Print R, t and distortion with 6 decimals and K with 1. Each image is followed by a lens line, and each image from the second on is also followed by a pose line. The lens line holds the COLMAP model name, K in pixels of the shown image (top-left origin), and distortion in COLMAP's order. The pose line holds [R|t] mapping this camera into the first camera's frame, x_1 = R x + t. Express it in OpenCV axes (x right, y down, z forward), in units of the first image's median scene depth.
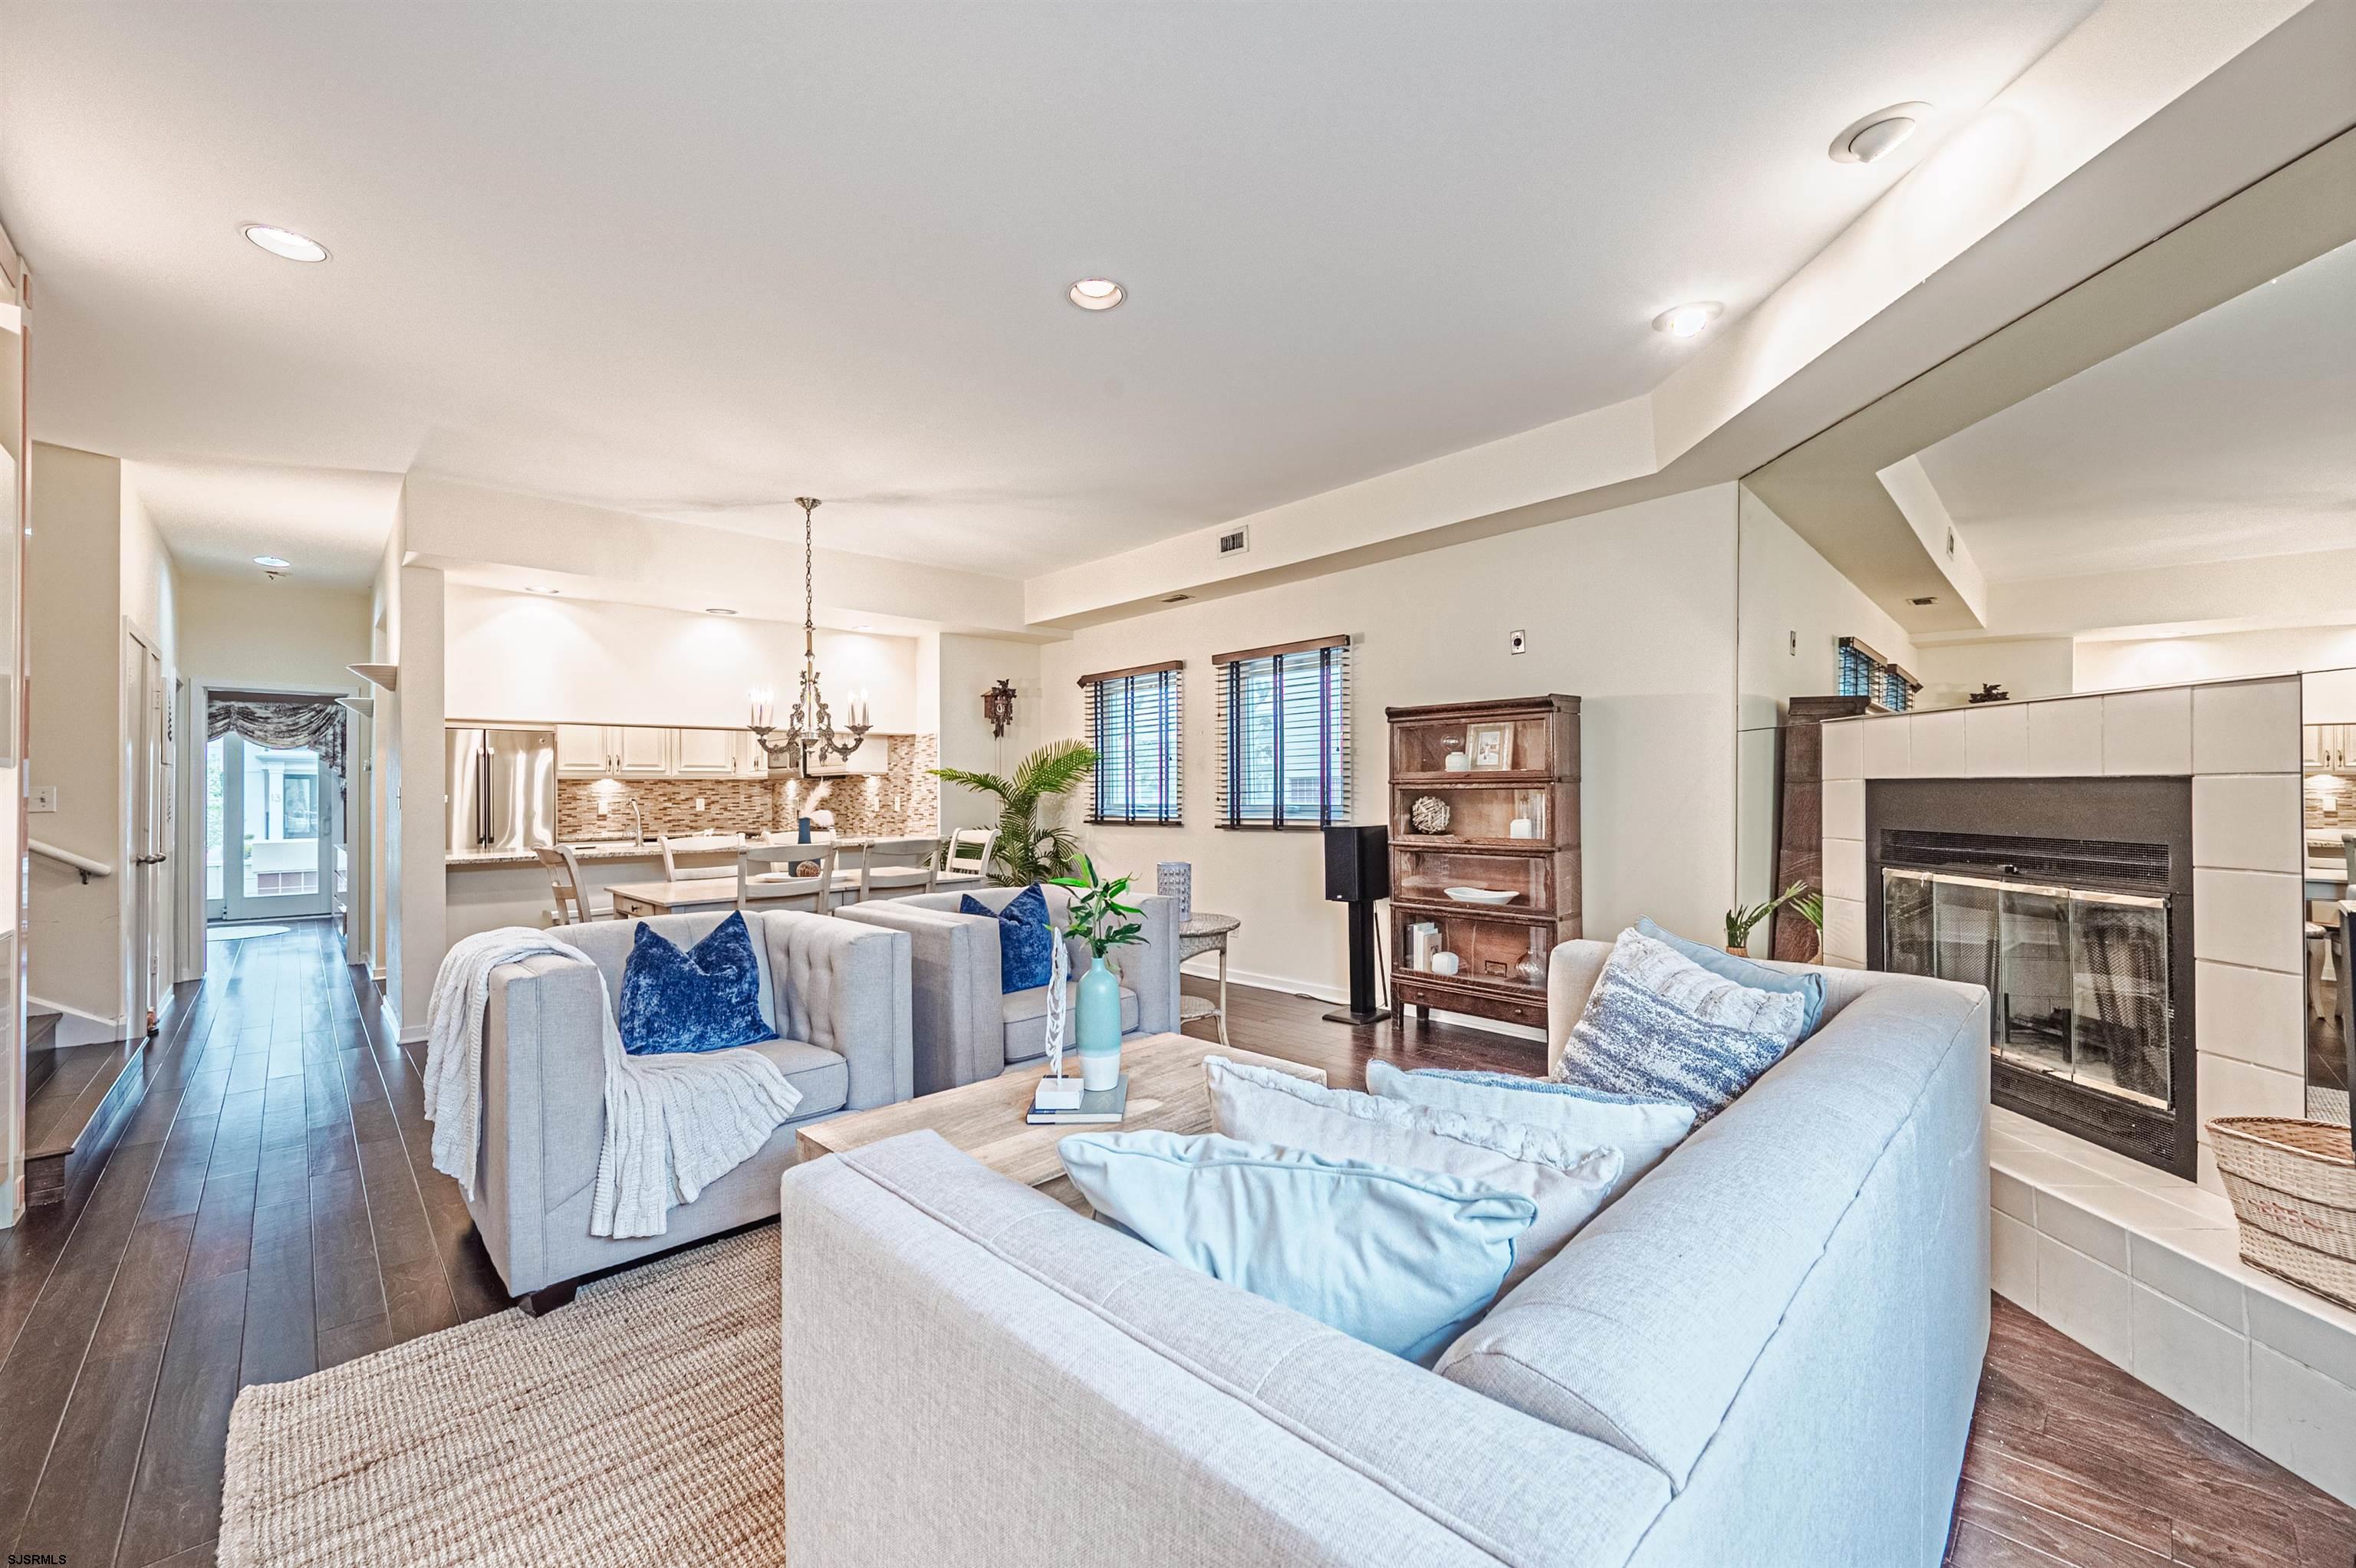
lens RADIAL K [[930.5, 0, 1174.3], [0, 930.5, 789.3], [0, 0, 1]] dist [-0.002267, -0.000007]
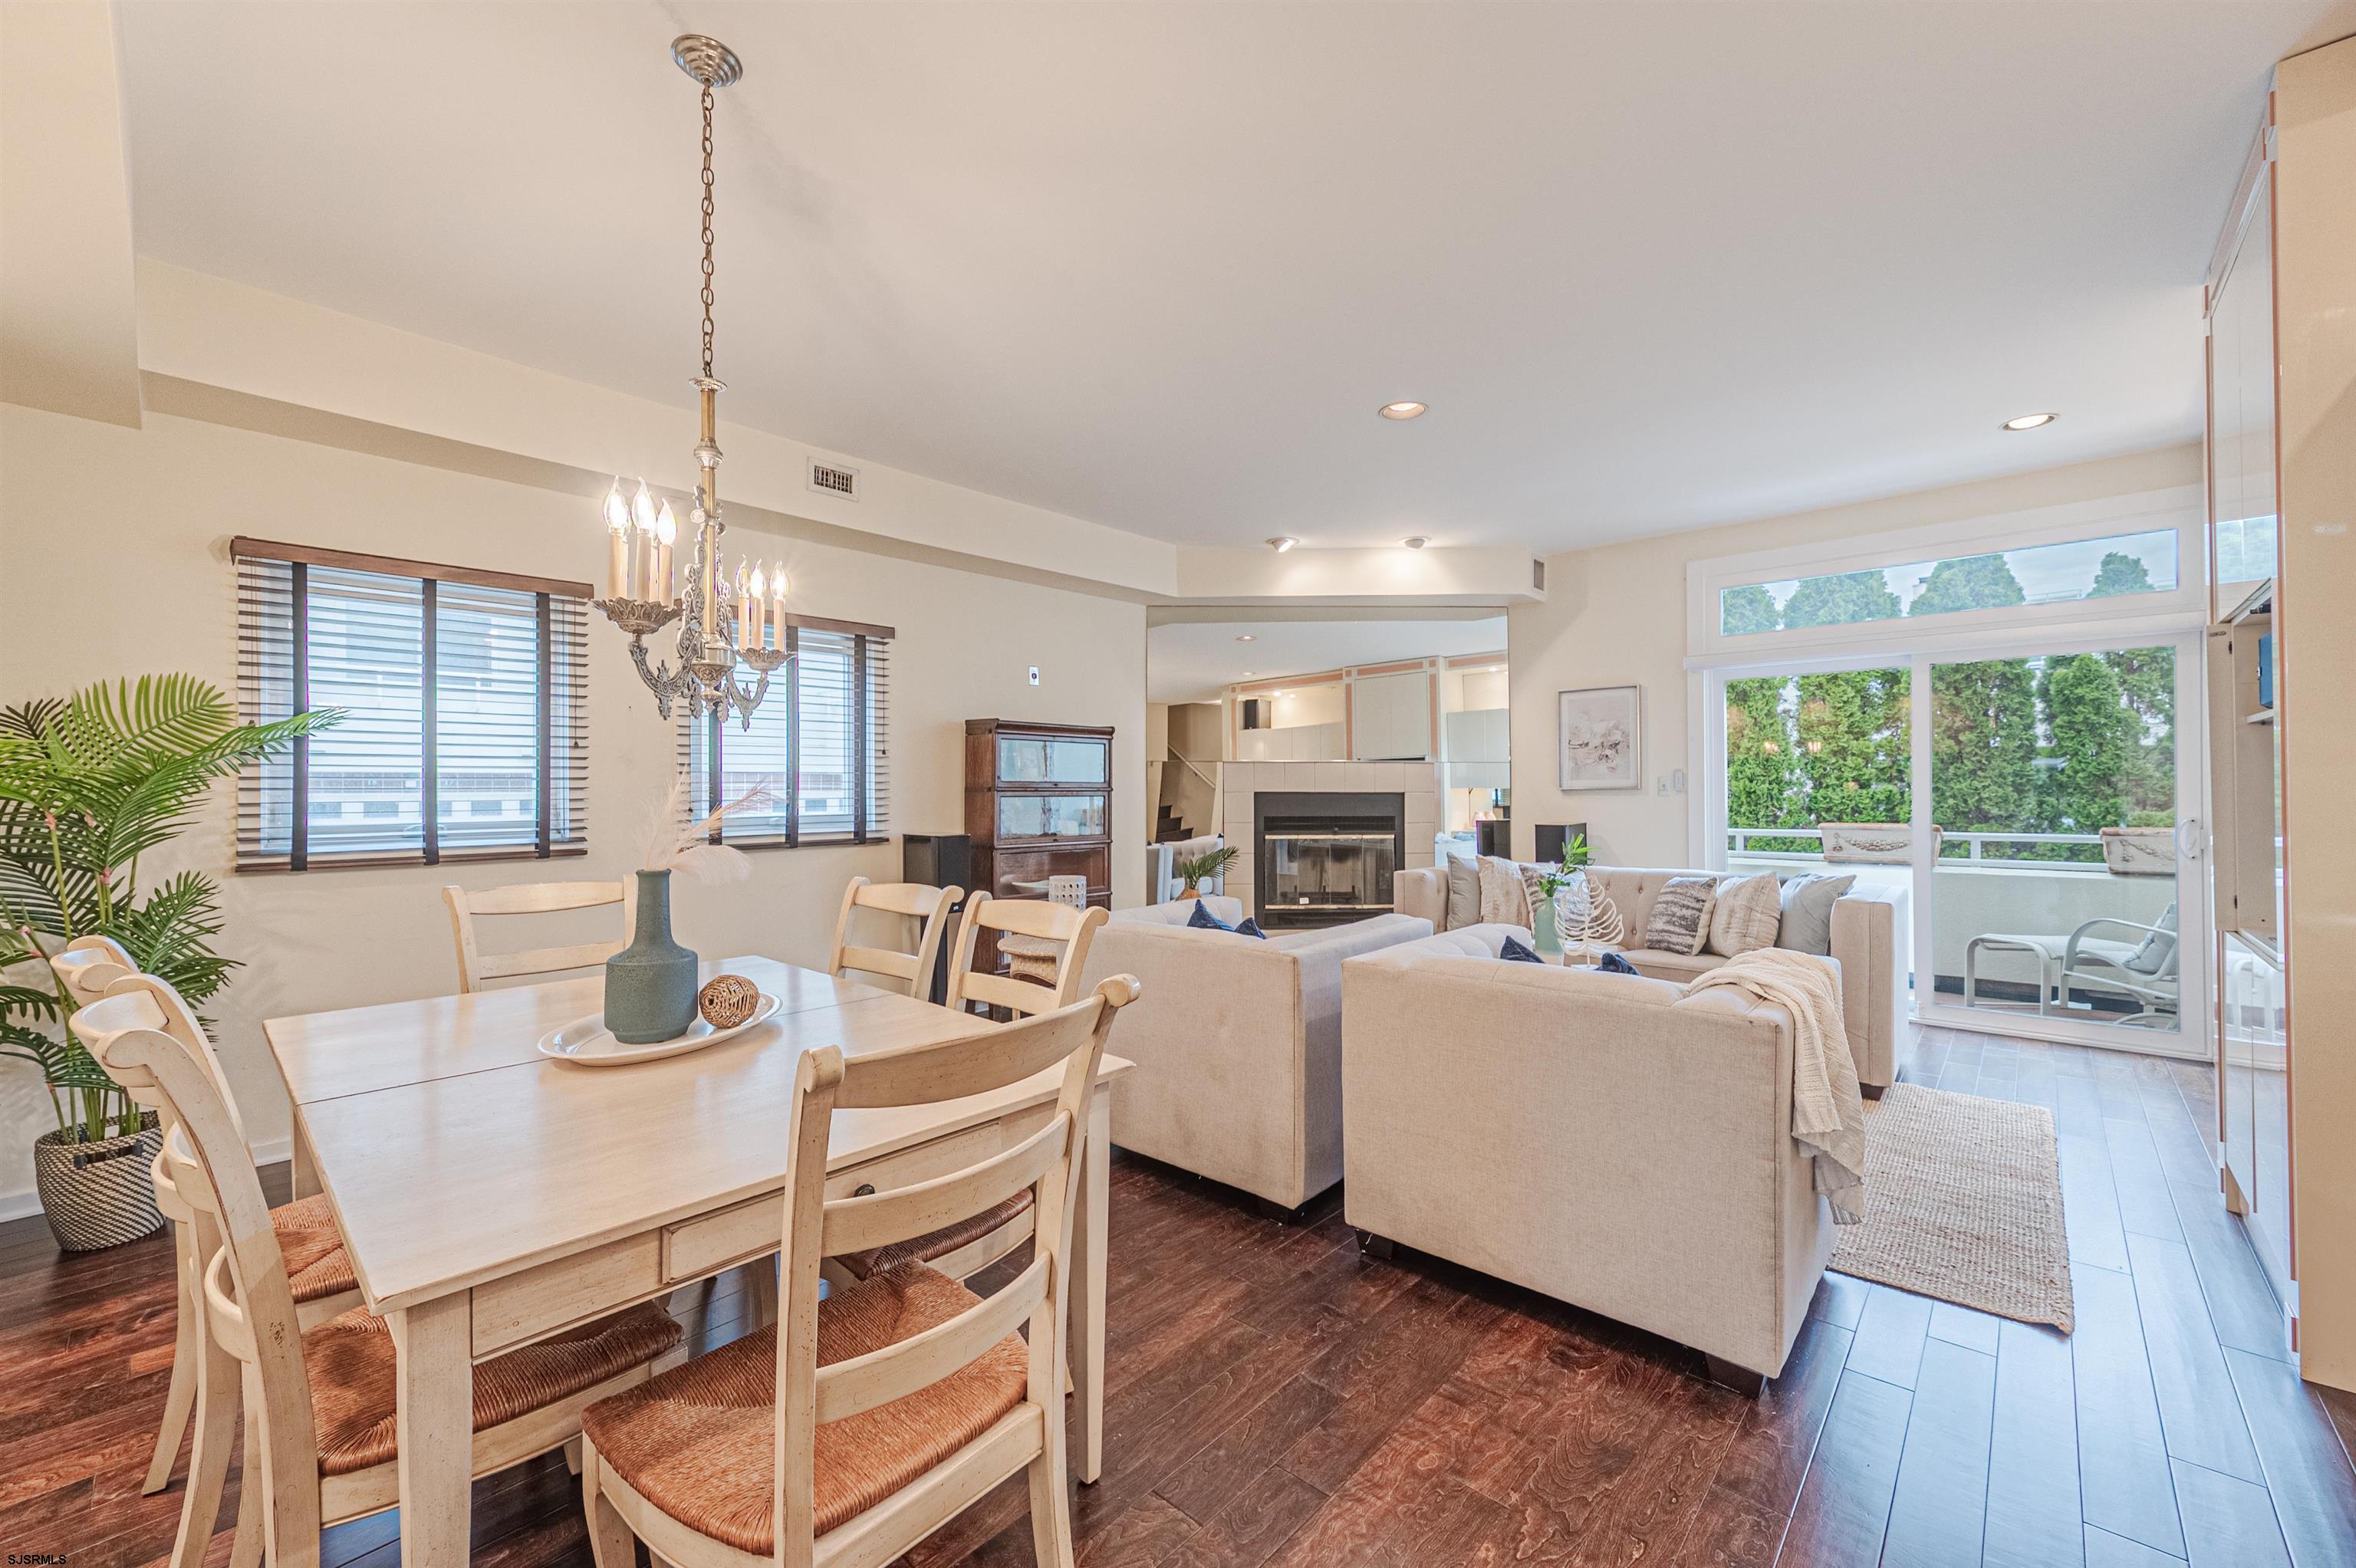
lens RADIAL K [[930.5, 0, 1174.3], [0, 930.5, 789.3], [0, 0, 1]] dist [-0.002267, -0.000007]
pose [[-0.064270, 0.011328, 0.997868, -0.706986], [-0.000244, 0.999935, -0.011367, 0.003224], [-0.997933, -0.000975, -0.064263, 0.738969]]
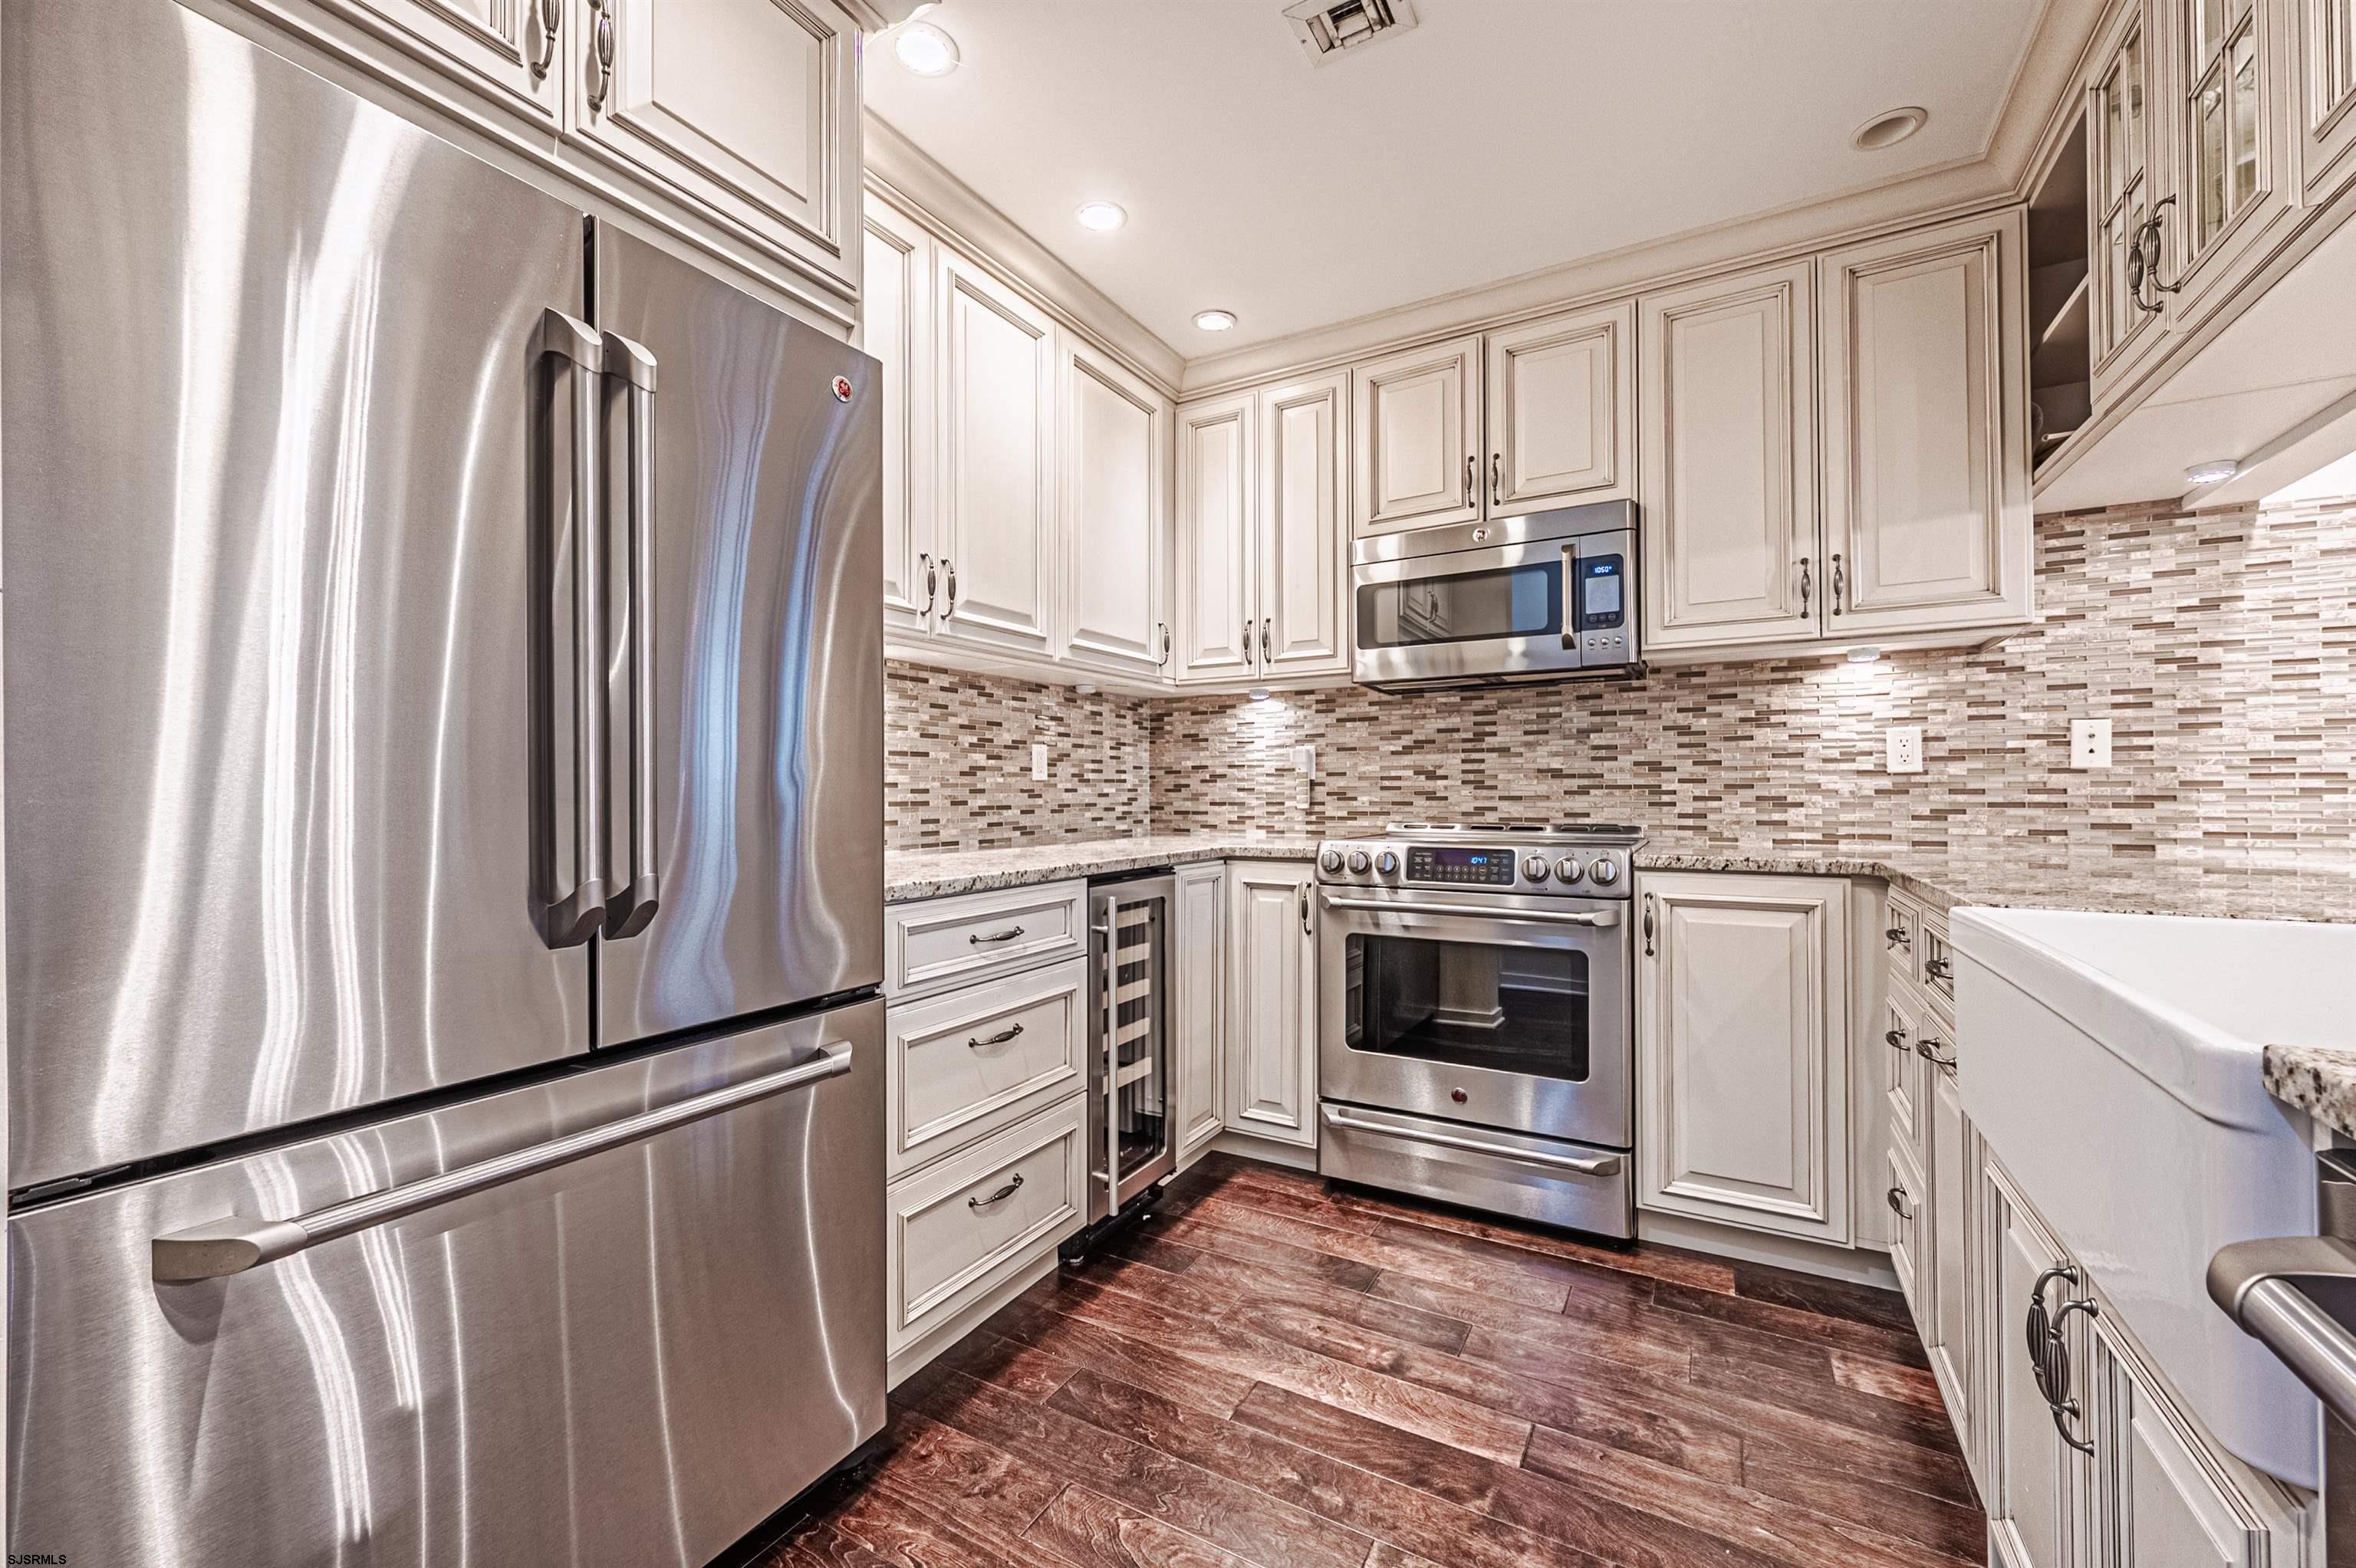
lens RADIAL K [[926.8, 0, 1173.1], [0, 926.8, 788.5], [0, 0, 1]] dist [-0.001521, -0.000399]
pose [[0.959638, 0.002546, 0.281225, -0.880181], [-0.002718, 0.999996, 0.000222, 0.040941], [-0.281224, -0.000977, 0.959642, 1.049567]]
